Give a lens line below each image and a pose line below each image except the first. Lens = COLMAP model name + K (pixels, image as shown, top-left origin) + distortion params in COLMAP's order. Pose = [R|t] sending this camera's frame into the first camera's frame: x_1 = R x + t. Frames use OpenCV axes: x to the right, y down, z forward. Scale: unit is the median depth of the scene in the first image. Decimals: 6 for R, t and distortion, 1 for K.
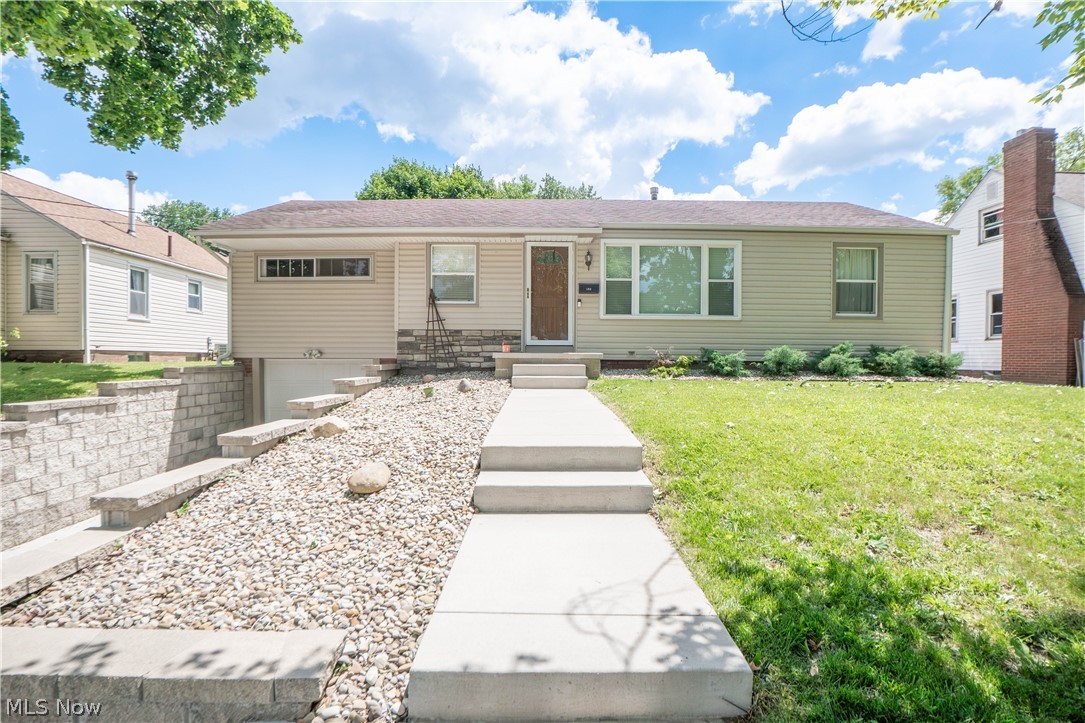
lens RADIAL K [[523.5, 0, 541.5], [0, 523.5, 378.3], [0, 0, 1]] dist [-0.032807, -0.000130]
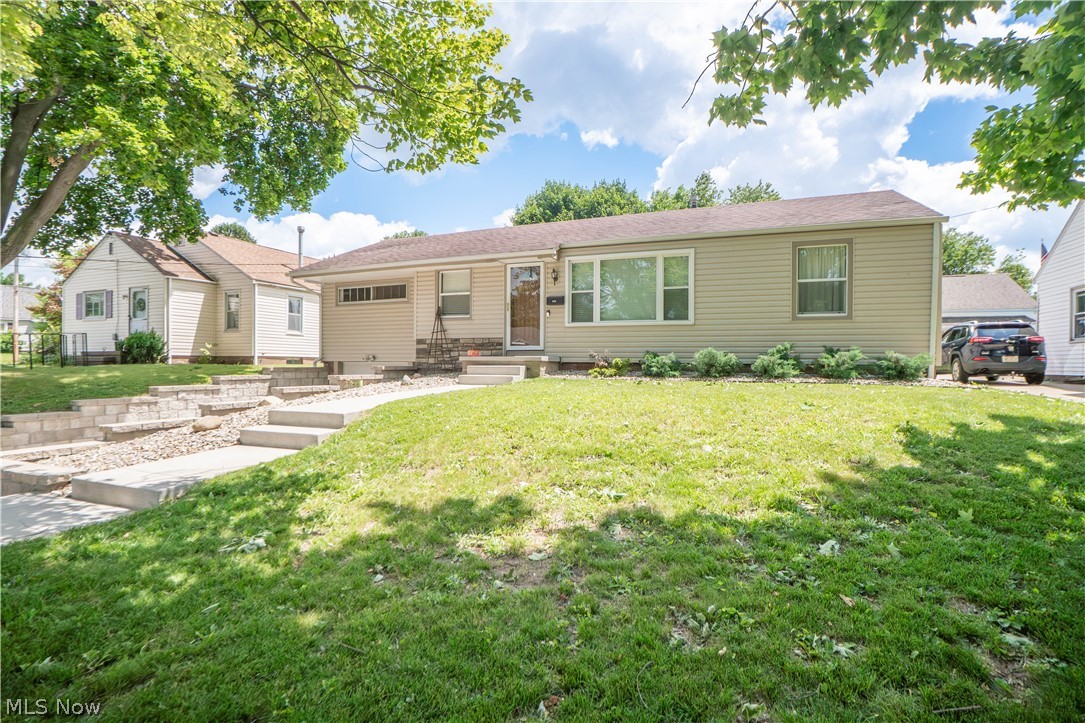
lens RADIAL K [[523.5, 0, 541.5], [0, 523.5, 378.3], [0, 0, 1]] dist [-0.032807, -0.000130]
pose [[0.929912, 0.009981, -0.367646, 0.485987], [-0.014146, 0.999863, -0.008634, 0.010564], [0.367509, 0.013230, 0.929926, -0.086097]]
